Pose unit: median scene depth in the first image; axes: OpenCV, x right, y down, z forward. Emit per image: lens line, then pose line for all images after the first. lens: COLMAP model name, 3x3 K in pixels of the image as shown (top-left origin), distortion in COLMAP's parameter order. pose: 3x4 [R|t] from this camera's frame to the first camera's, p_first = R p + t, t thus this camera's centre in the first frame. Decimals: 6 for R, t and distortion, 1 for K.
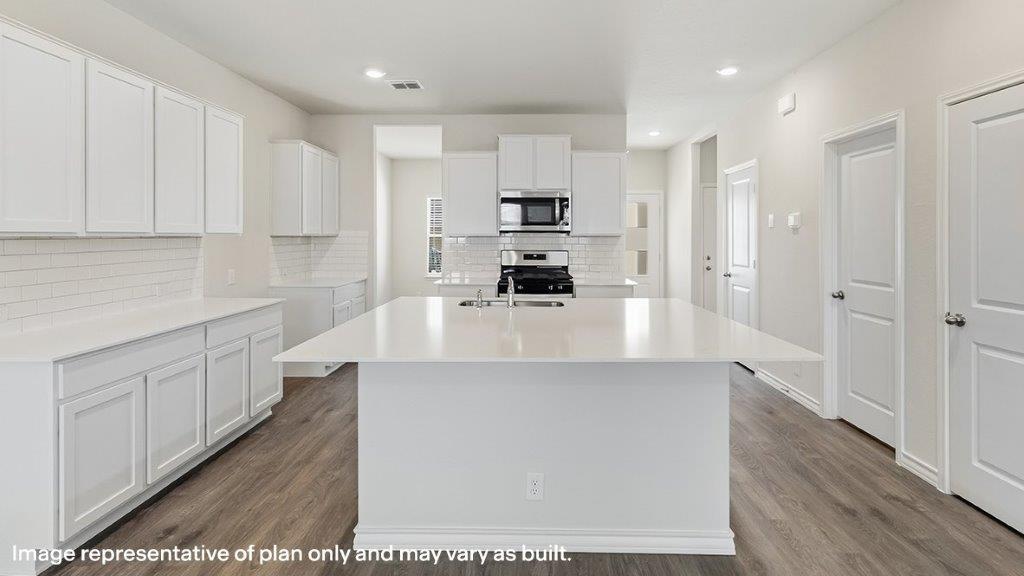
lens RADIAL K [[497.1, 0, 518.0], [0, 497.1, 240.5], [0, 0, 1]] dist [-0.001743, 0.002124]
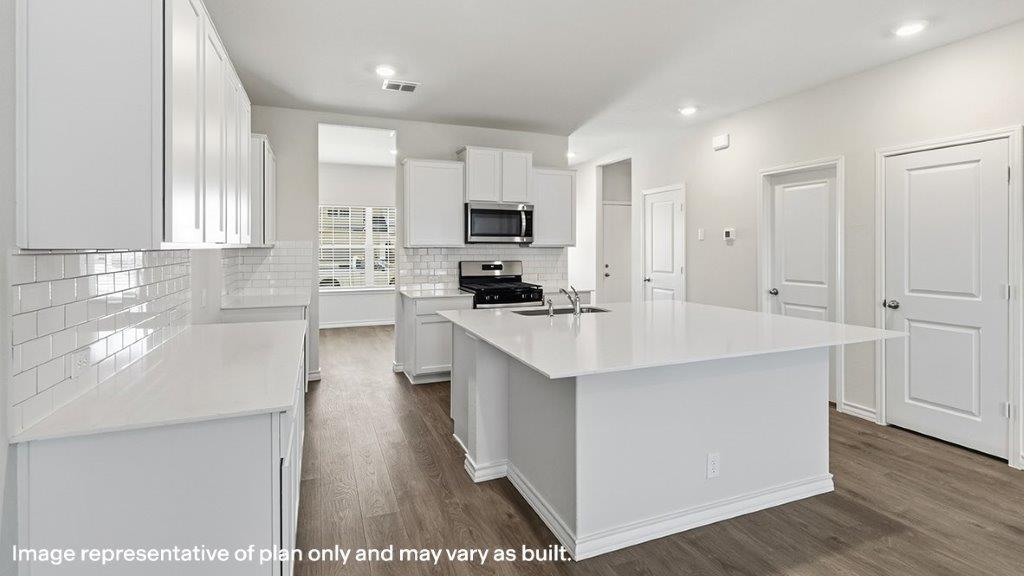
lens RADIAL K [[497.1, 0, 517.7], [0, 497.1, 241.5], [0, 0, 1]] dist [-0.001743, 0.002124]
pose [[0.916843, 0.002612, 0.399240, -0.374232], [0.005055, 0.999823, -0.018149, -0.001644], [-0.399217, 0.018658, 0.916667, 0.051591]]
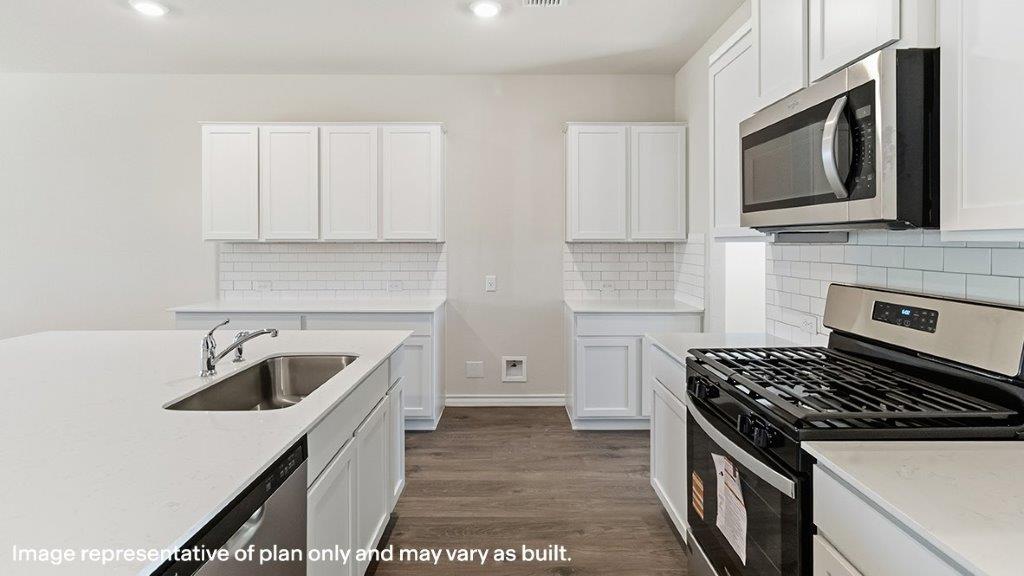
lens RADIAL K [[497.1, 0, 519.4], [0, 497.1, 242.8], [0, 0, 1]] dist [-0.001743, 0.002124]
pose [[0.029179, 0.000779, -0.999574, 0.354161], [-0.010358, 0.999946, 0.000477, -0.007210], [0.999521, 0.010340, 0.029186, 0.890777]]
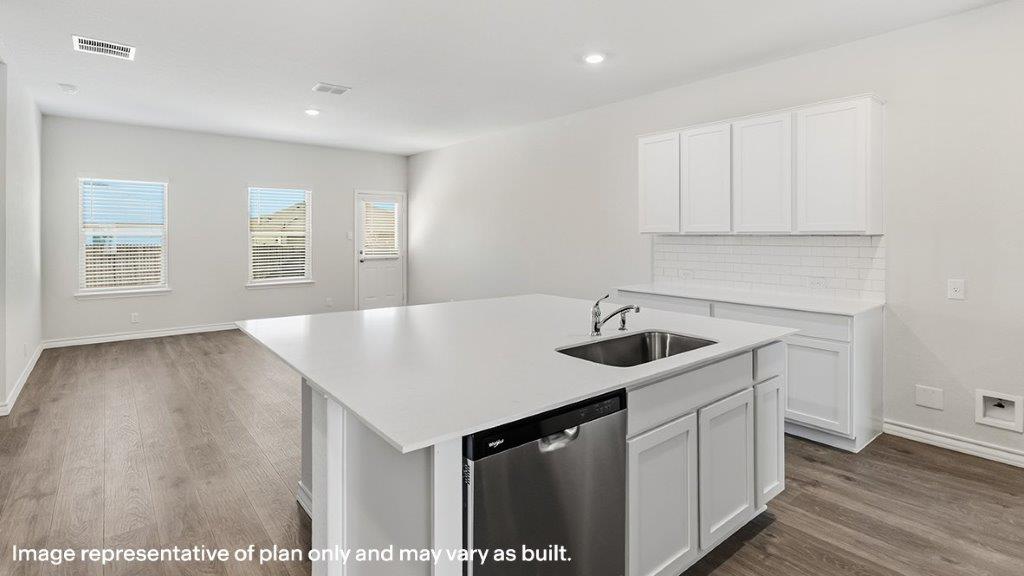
lens RADIAL K [[497.1, 0, 516.3], [0, 497.1, 233.8], [0, 0, 1]] dist [-0.001743, 0.002124]
pose [[-0.757045, -0.001727, -0.653360, 0.357400], [-0.007104, 0.999959, 0.005588, -0.008194], [0.653324, 0.008871, -0.757026, 0.982682]]
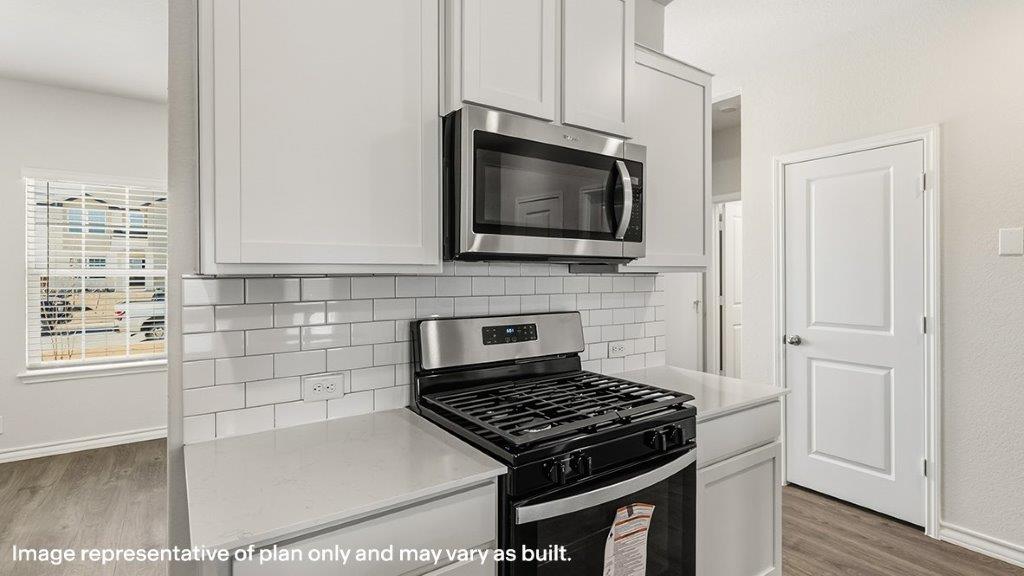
lens RADIAL K [[497.1, 0, 522.0], [0, 497.1, 270.6], [0, 0, 1]] dist [-0.001743, 0.002124]
pose [[0.805733, 0.000043, 0.592278, -0.184855], [0.007152, 0.999926, -0.009801, -0.007794], [-0.592235, 0.012133, 0.805674, 0.830863]]
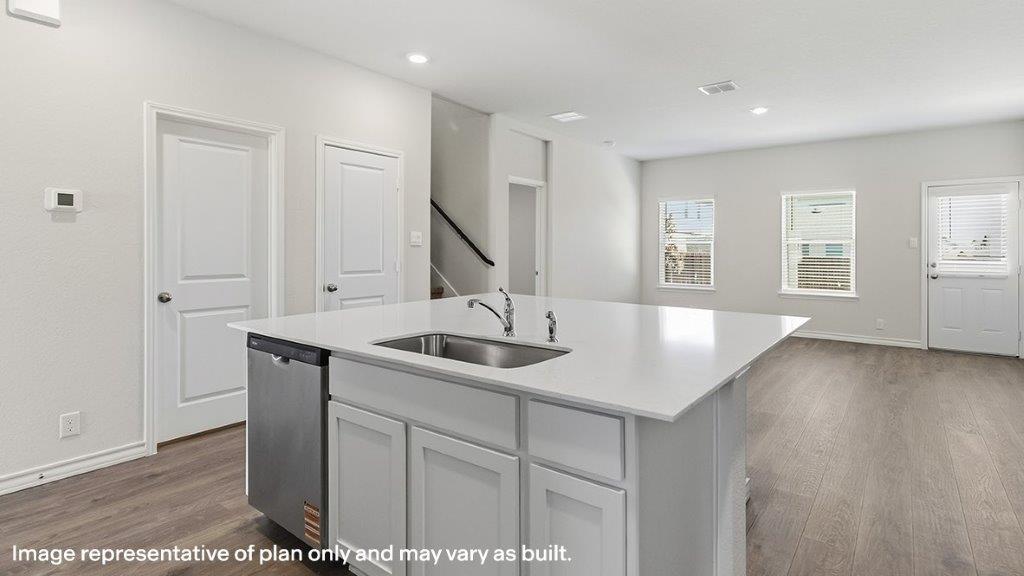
lens RADIAL K [[497.1, 0, 523.6], [0, 497.1, 251.3], [0, 0, 1]] dist [-0.001743, 0.002124]
pose [[-0.808897, -0.003084, 0.587942, -0.262443], [0.002690, 0.999956, 0.008947, 0.019005], [-0.587944, 0.008819, -0.808853, 0.995493]]
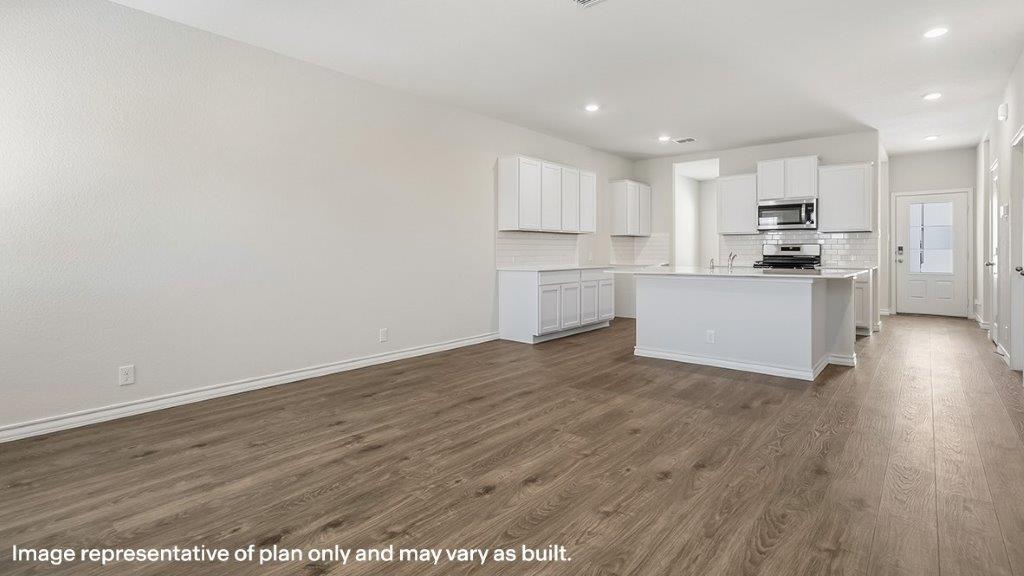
lens RADIAL K [[497.1, 0, 512.4], [0, 497.1, 250.1], [0, 0, 1]] dist [-0.001743, 0.002124]
pose [[0.779002, -0.002439, -0.627017, 0.329452], [-0.004063, 0.999952, -0.008937, 0.058536], [0.627008, 0.009510, 0.778955, -0.574939]]
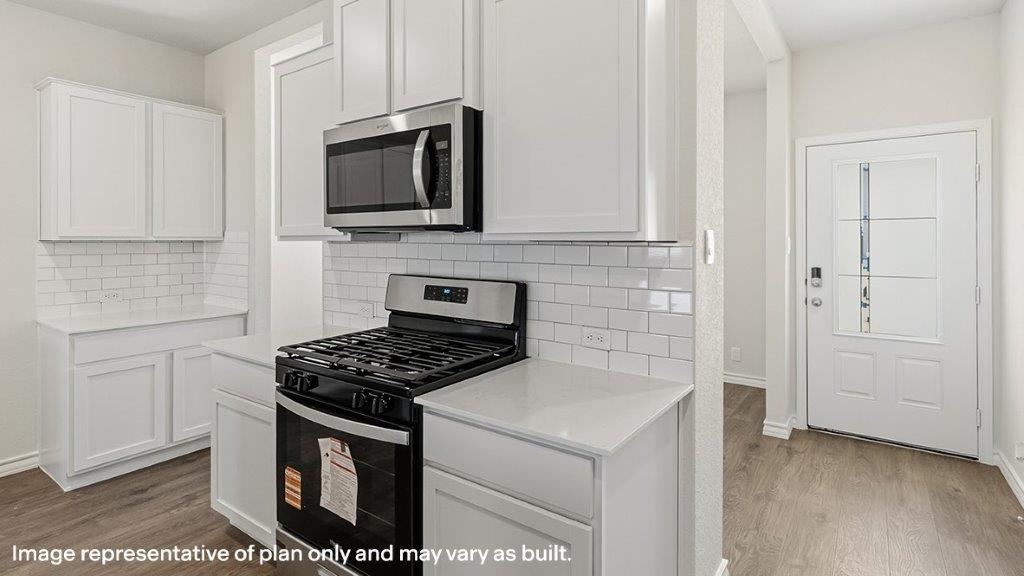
lens RADIAL K [[497.1, 0, 514.9], [0, 497.1, 239.3], [0, 0, 1]] dist [-0.001743, 0.002124]
pose [[0.827376, -0.001863, -0.561646, 0.340811], [-0.005831, 0.999912, -0.011907, -0.006379], [0.561619, 0.013126, 0.827292, 0.815003]]
